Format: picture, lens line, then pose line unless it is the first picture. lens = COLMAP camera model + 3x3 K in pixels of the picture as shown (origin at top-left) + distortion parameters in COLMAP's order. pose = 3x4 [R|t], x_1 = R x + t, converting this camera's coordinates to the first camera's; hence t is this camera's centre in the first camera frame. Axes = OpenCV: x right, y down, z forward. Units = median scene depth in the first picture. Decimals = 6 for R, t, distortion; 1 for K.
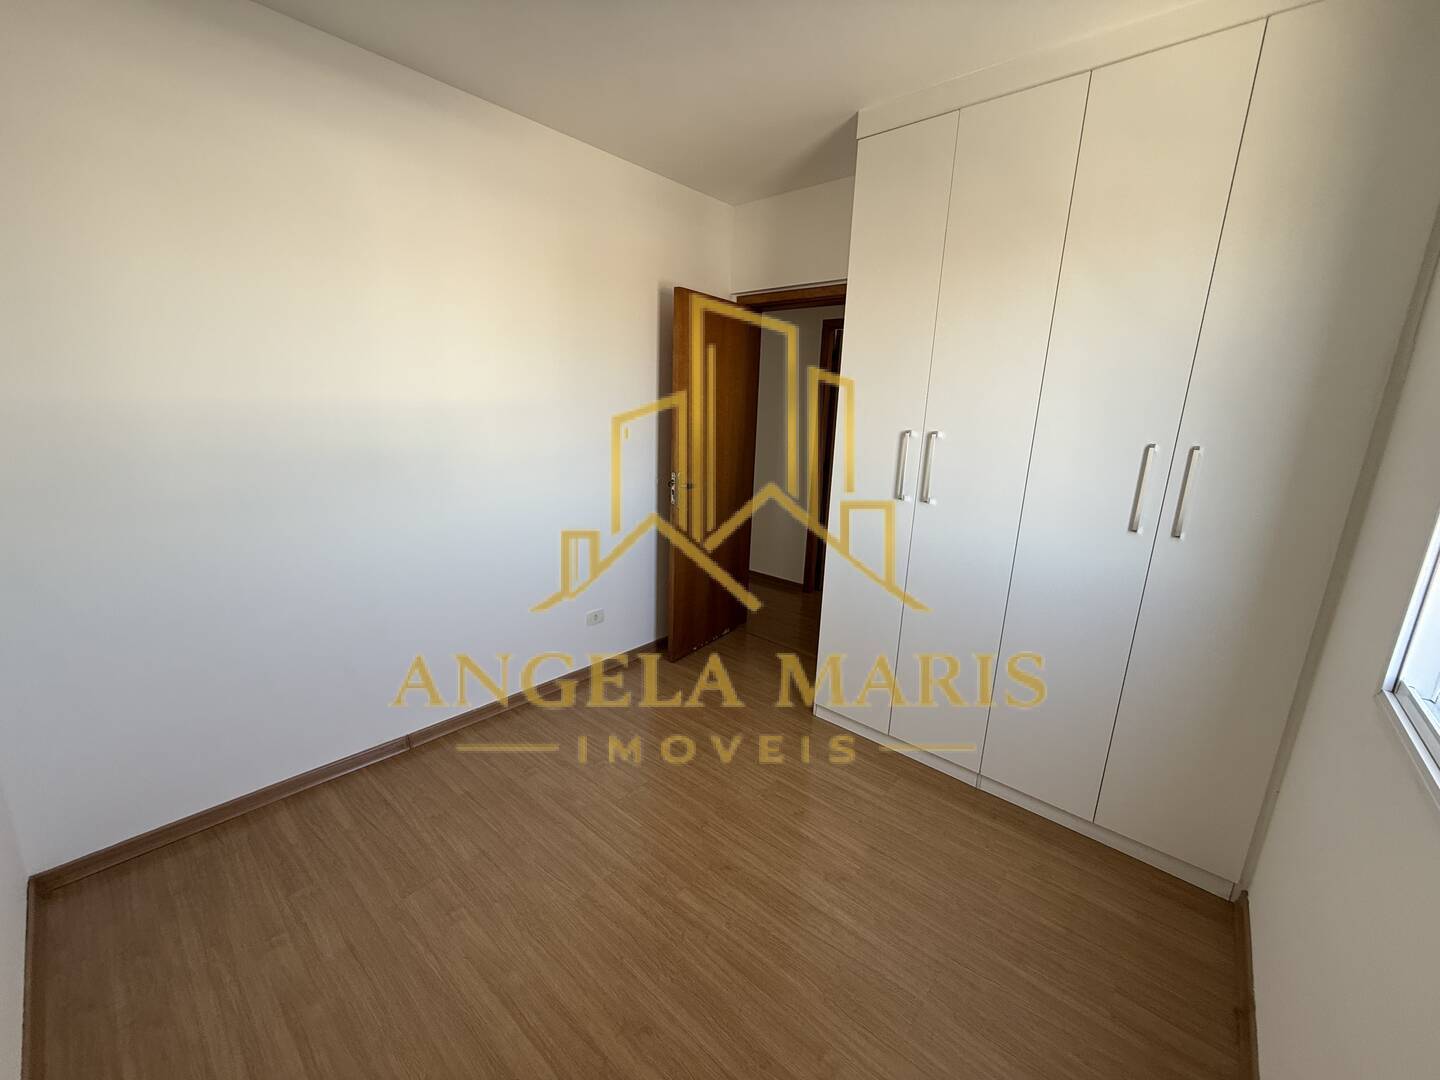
lens RADIAL K [[574.3, 0, 722.6], [0, 574.3, 549.3], [0, 0, 1]] dist [-0.000943, 0.000759]
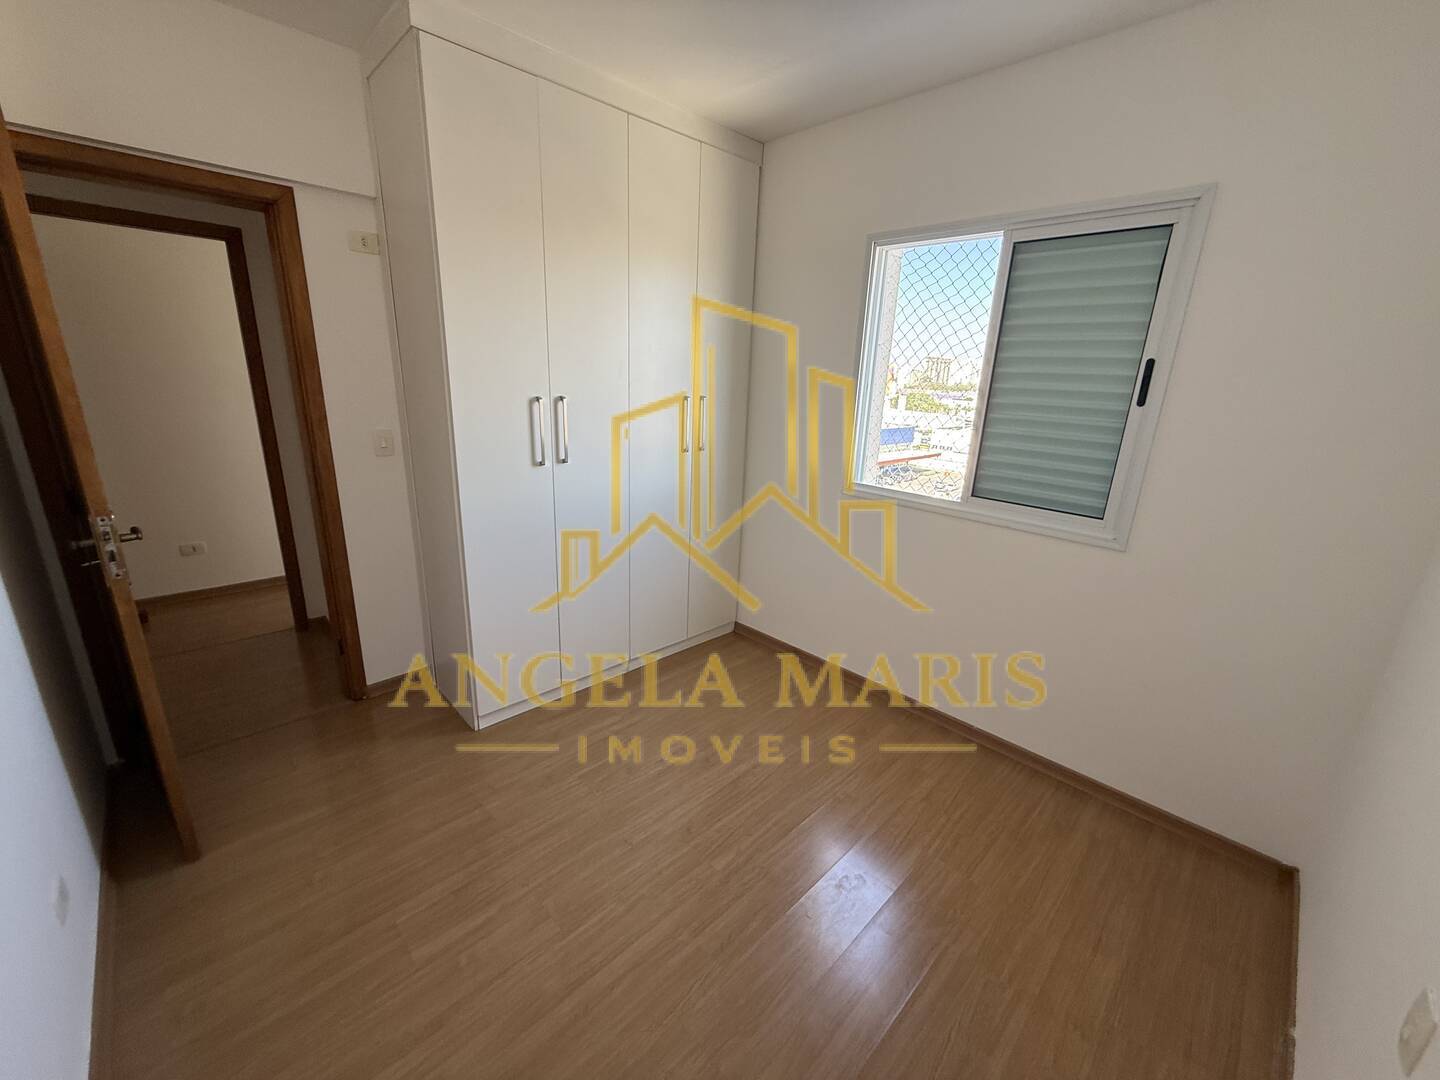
lens RADIAL K [[574.3, 0, 706.1], [0, 574.3, 547.0], [0, 0, 1]] dist [-0.000943, 0.000759]
pose [[0.076860, -0.325534, 0.942401, -0.807723], [0.200238, 0.930979, 0.305258, -0.246706], [-0.976728, 0.165242, 0.136740, 0.723410]]
